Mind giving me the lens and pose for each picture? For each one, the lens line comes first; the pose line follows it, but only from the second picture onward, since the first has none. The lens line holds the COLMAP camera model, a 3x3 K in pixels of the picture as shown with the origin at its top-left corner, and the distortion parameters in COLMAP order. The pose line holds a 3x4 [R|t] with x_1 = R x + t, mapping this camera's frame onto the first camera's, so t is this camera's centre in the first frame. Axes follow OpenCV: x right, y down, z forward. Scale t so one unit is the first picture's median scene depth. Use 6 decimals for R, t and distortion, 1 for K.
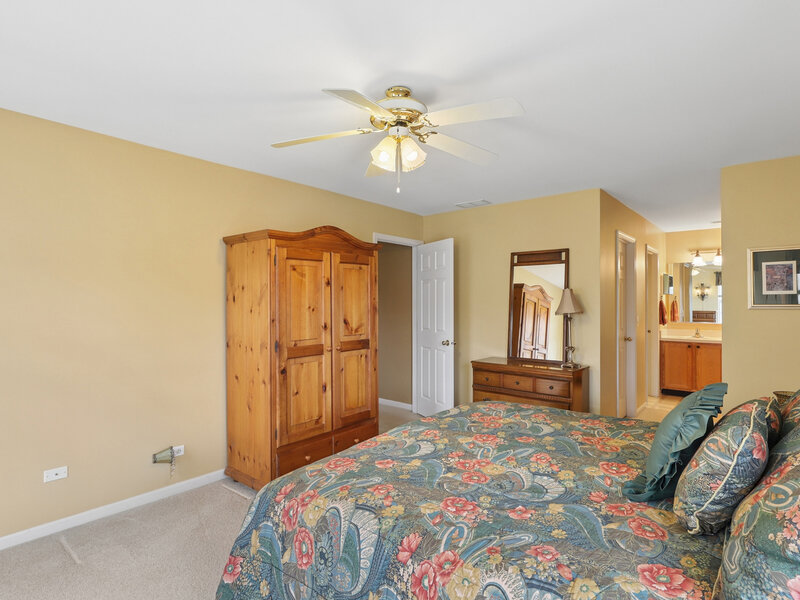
lens RADIAL K [[437.1, 0, 400.0], [0, 437.1, 300.0], [0, 0, 1]] dist [-0.000927, 0.000901]
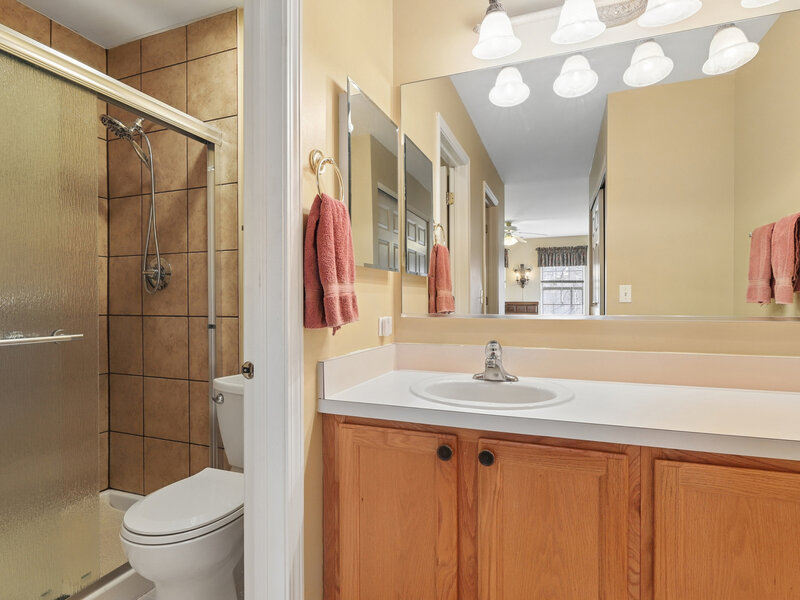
lens RADIAL K [[437.1, 0, 400.0], [0, 437.1, 300.0], [0, 0, 1]] dist [-0.000927, 0.000901]
pose [[0.946382, -0.001233, 0.323047, 0.503083], [0.001406, 0.999999, -0.000302, 0.039446], [-0.323047, 0.000740, 0.946383, 0.718312]]
